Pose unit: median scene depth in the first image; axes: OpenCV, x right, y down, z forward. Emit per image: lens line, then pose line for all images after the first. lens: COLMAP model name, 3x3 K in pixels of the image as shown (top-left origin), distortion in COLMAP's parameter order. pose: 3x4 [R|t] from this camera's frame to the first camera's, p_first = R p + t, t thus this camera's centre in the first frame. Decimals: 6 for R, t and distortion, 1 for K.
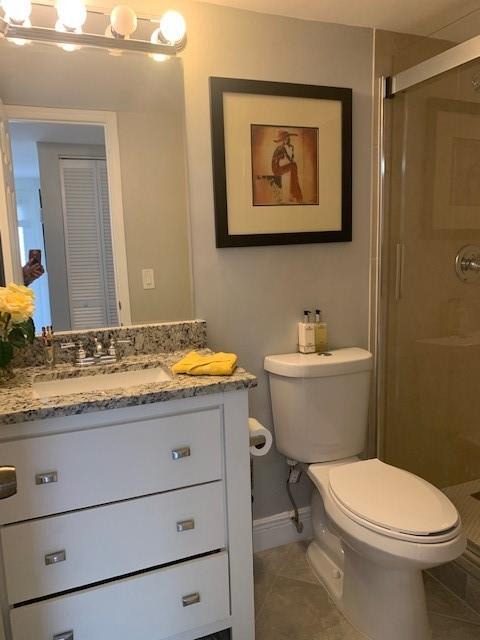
lens RADIAL K [[487.2, 0, 237.2], [0, 487.2, 316.1], [0, 0, 1]] dist [0.022795, -0.022467]
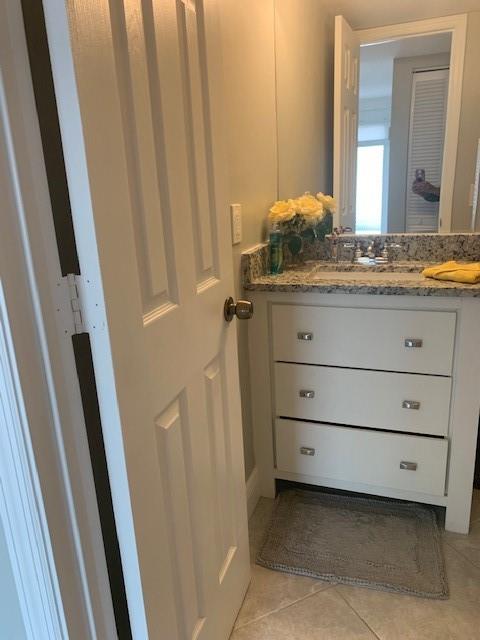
lens RADIAL K [[487.2, 0, 245.1], [0, 487.2, 319.9], [0, 0, 1]] dist [0.022795, -0.022467]
pose [[0.754723, 0.174523, -0.632404, 0.267857], [-0.067248, 0.979469, 0.190046, 0.028131], [0.652588, -0.100904, 0.750964, -0.109430]]
